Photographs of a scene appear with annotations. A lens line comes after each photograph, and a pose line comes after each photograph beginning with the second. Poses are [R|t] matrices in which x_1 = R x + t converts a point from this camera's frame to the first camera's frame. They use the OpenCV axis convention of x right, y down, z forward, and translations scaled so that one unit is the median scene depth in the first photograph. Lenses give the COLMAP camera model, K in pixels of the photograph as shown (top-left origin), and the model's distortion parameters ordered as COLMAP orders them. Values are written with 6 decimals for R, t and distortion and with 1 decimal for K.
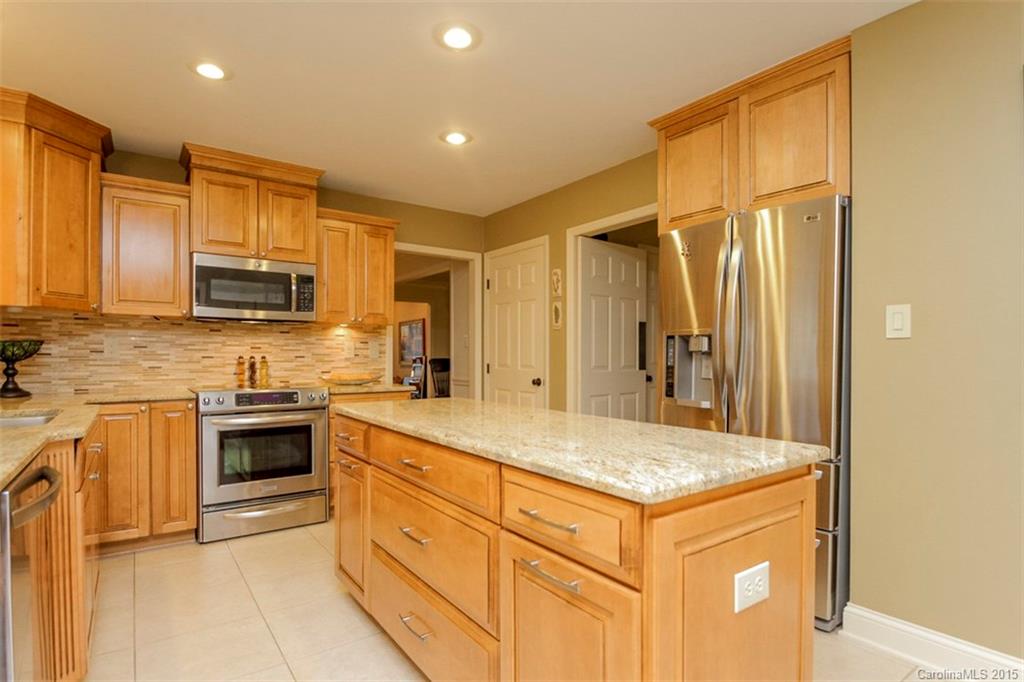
lens RADIAL K [[522.8, 0, 512.5], [0, 522.8, 358.4], [0, 0, 1]] dist [0.000696, -0.000032]
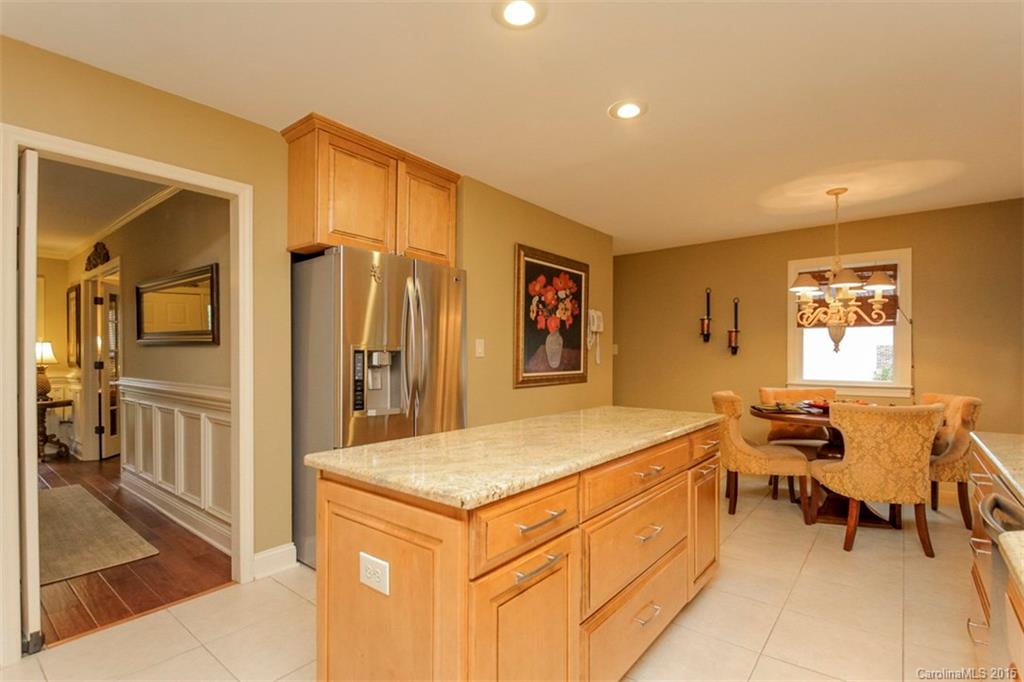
lens RADIAL K [[480.9, 0, 514.5], [0, 480.9, 357.6], [0, 0, 1]] dist [0.002126, 0.000184]
pose [[-0.261172, -0.006201, 0.965272, -0.688030], [0.006014, 0.999950, 0.008050, -0.034333], [-0.965274, 0.007907, -0.261121, 0.953256]]
